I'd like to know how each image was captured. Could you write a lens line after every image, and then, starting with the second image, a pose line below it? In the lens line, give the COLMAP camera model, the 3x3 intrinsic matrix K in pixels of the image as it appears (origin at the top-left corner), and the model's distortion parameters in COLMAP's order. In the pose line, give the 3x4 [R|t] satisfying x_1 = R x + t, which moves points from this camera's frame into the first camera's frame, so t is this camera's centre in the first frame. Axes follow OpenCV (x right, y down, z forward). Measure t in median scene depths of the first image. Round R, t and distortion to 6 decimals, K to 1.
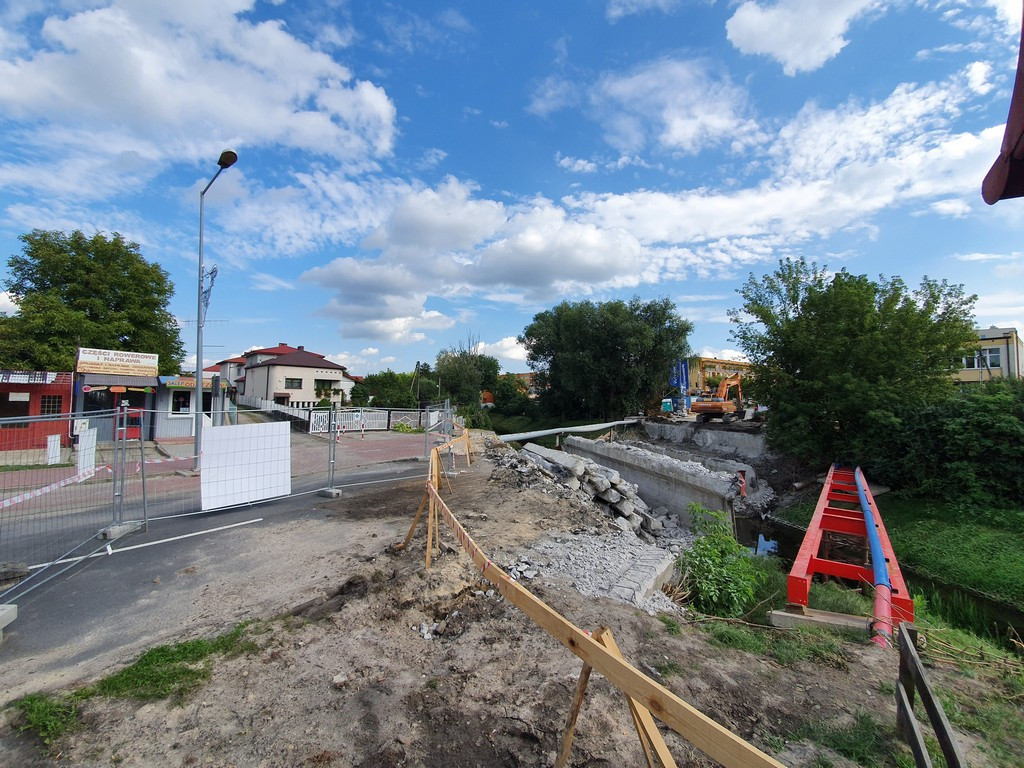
lens RADIAL K [[406.5, 0, 517.9], [0, 406.5, 377.3], [0, 0, 1]] dist [0.012967, -0.018483]
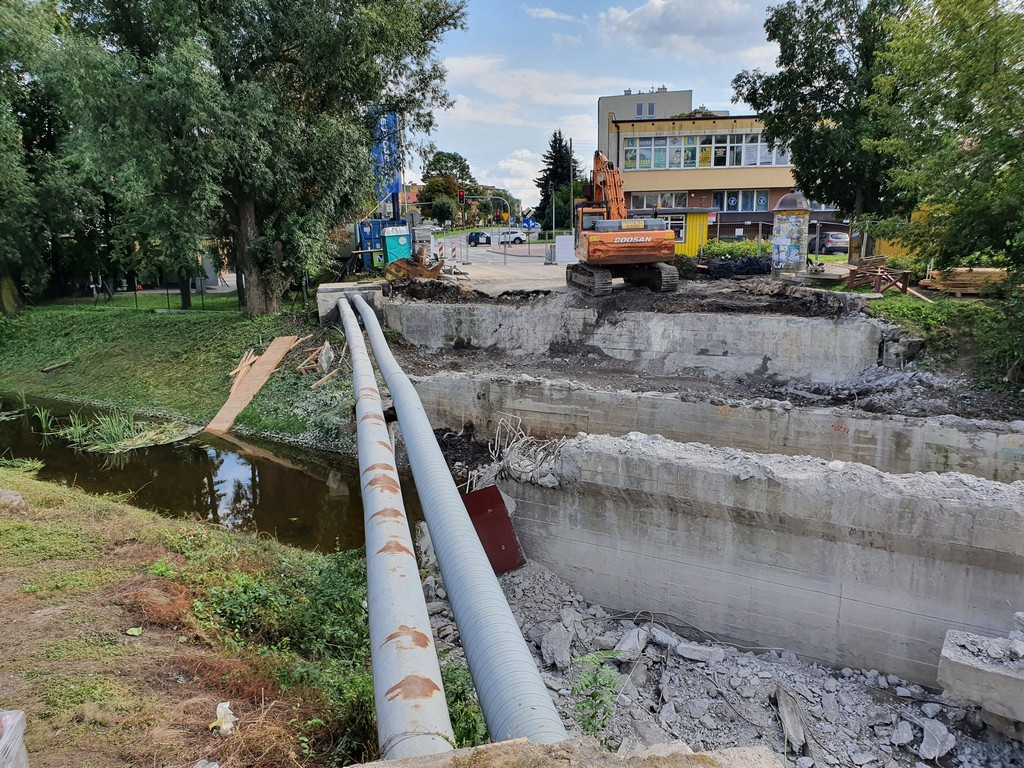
lens RADIAL K [[793.6, 0, 509.1], [0, 793.6, 396.1], [0, 0, 1]] dist [0.115139, -0.273354]
pose [[0.697270, -0.166899, 0.697107, -0.103019], [-0.015650, 0.968740, 0.247586, 0.029904], [-0.716637, -0.183544, 0.672862, 0.594661]]
